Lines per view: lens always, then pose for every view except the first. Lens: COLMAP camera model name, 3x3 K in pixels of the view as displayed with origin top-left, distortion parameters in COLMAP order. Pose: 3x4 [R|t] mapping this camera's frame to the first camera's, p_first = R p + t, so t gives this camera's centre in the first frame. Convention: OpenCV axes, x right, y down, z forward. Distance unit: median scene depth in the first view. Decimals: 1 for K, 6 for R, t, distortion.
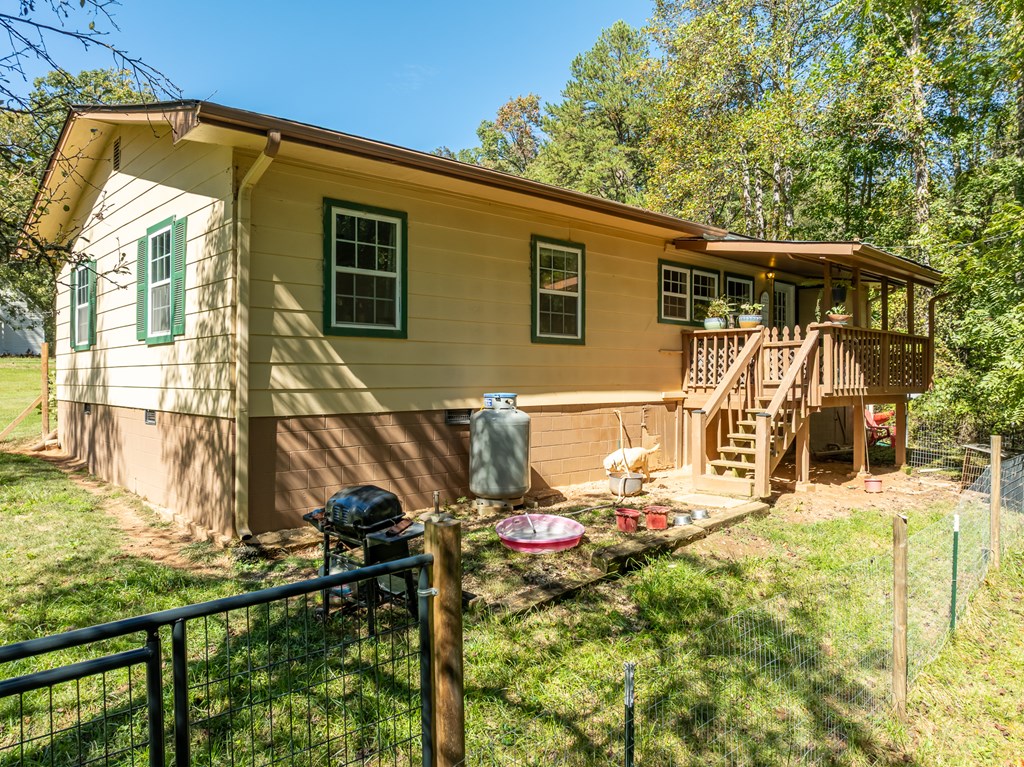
lens RADIAL K [[691.7, 0, 513.1], [0, 691.7, 388.2], [0, 0, 1]] dist [-0.030190, 0.000588]
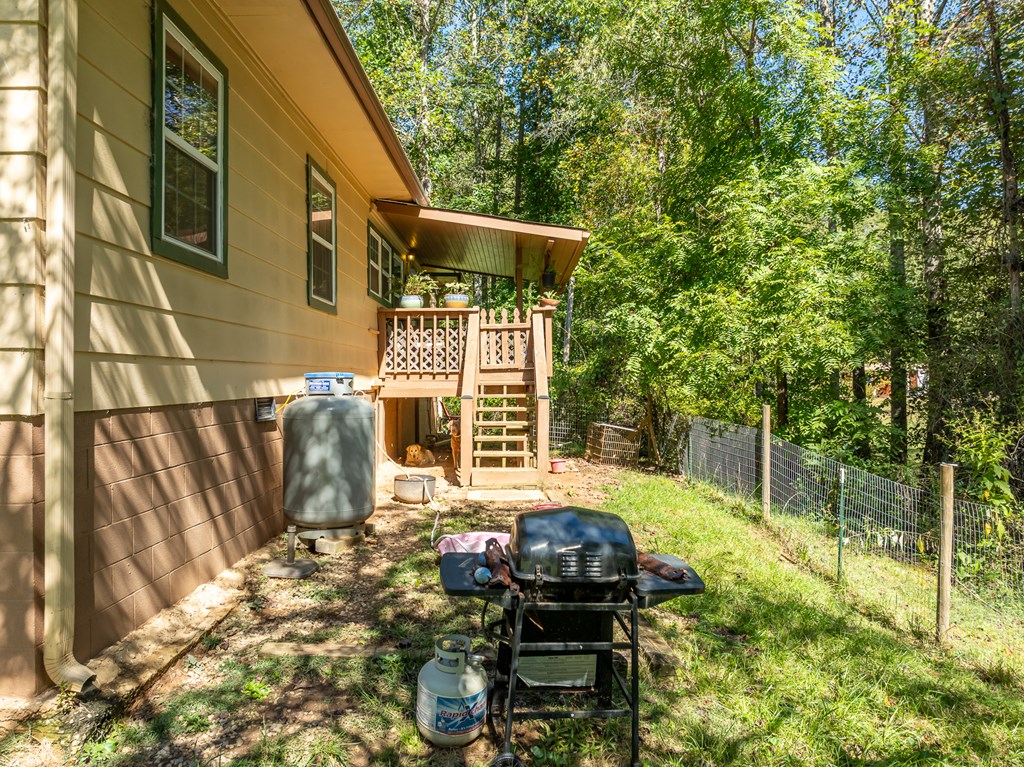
lens RADIAL K [[719.3, 0, 515.6], [0, 719.3, 381.5], [0, 0, 1]] dist [-0.042340, 0.002814]
pose [[0.683441, -0.006737, 0.729975, -0.428274], [0.016123, 0.999853, -0.005868, 0.024327], [-0.729828, 0.015780, 0.683449, 0.394478]]
